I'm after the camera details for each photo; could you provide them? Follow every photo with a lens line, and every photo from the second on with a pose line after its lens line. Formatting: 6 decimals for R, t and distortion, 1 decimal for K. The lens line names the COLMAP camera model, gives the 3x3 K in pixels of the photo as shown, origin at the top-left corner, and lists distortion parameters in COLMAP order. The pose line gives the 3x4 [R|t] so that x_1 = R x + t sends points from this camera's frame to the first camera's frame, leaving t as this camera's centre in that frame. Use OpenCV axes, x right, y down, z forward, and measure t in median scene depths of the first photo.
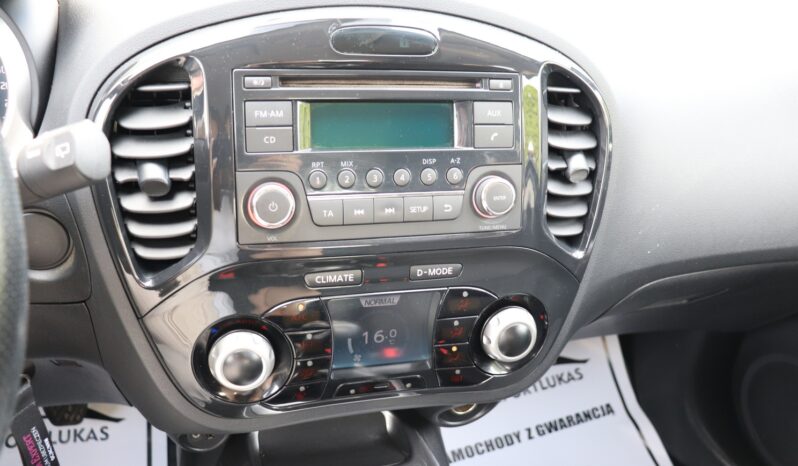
lens RADIAL K [[650.8, 0, 394.6], [0, 650.8, 223.1], [0, 0, 1]] dist [-0.176919, 0.146176]
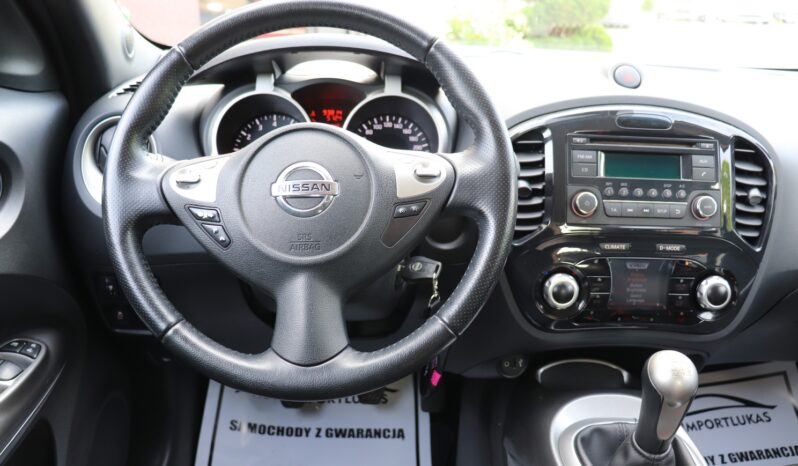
lens RADIAL K [[650.8, 0, 394.6], [0, 650.8, 223.1], [0, 0, 1]] dist [-0.176919, 0.146176]
pose [[0.964874, 0.021021, -0.261870, -0.208510], [-0.070321, 0.981086, -0.180349, 0.364098], [0.253126, 0.192429, 0.948103, -0.821626]]
